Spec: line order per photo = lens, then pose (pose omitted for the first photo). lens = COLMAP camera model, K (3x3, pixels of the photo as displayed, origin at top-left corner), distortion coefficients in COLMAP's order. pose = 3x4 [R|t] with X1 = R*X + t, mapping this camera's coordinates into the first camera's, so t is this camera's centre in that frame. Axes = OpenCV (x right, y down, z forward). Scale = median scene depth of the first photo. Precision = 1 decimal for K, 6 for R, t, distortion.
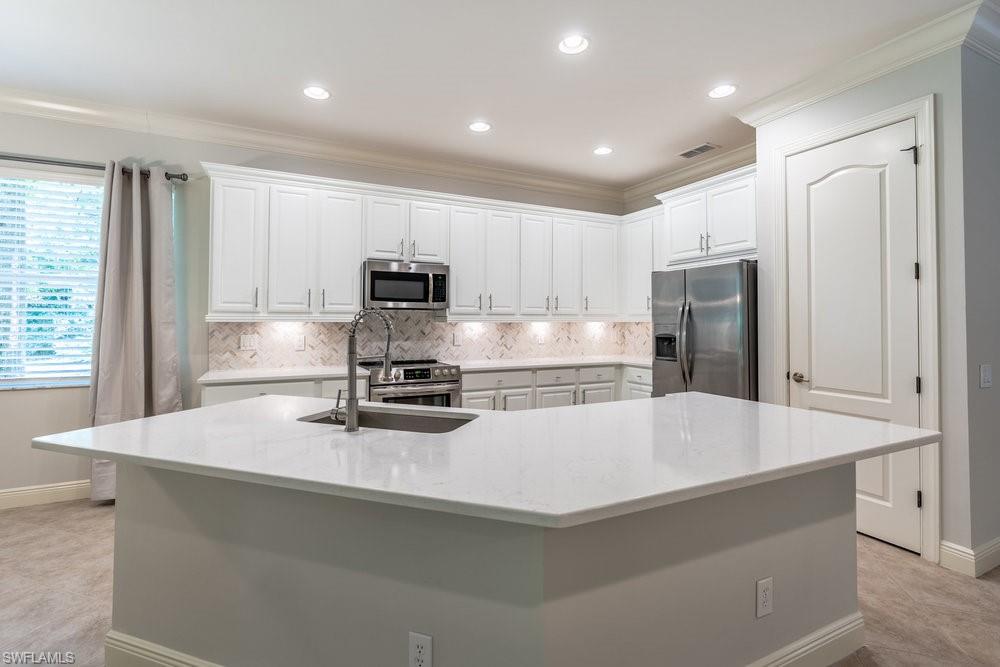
lens RADIAL K [[455.0, 0, 489.7], [0, 455.0, 319.5], [0, 0, 1]] dist [0.000595, 0.000212]
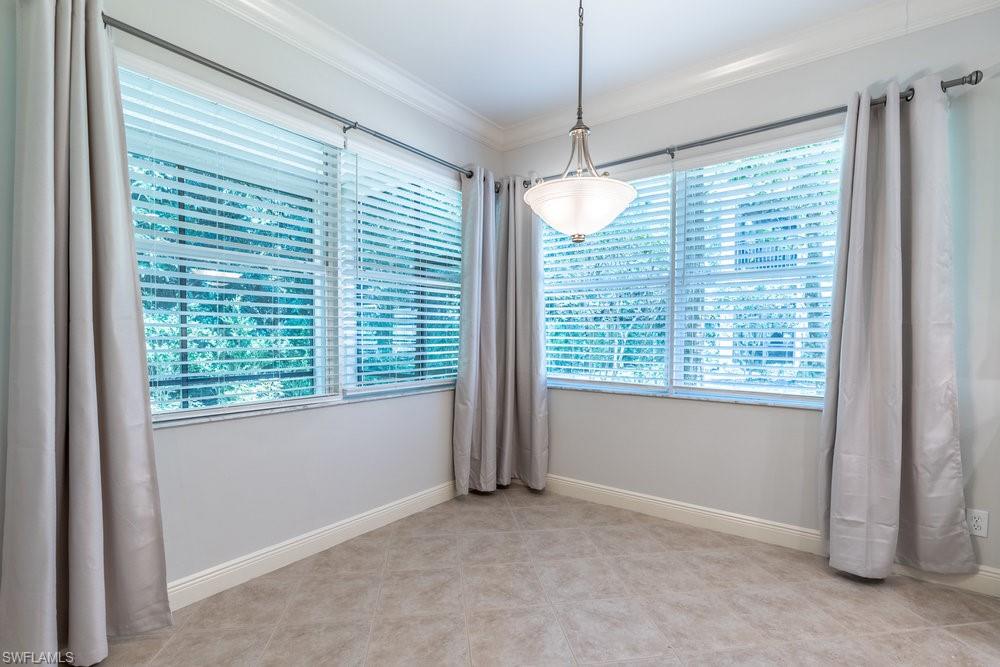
lens RADIAL K [[445.4, 0, 502.7], [0, 445.4, 361.2], [0, 0, 1]] dist [-0.002536, -0.000673]
pose [[0.449564, 0.038910, -0.892400, -0.384048], [0.011096, 0.998730, 0.049136, 0.018081], [0.893179, -0.031992, 0.448561, 0.166222]]
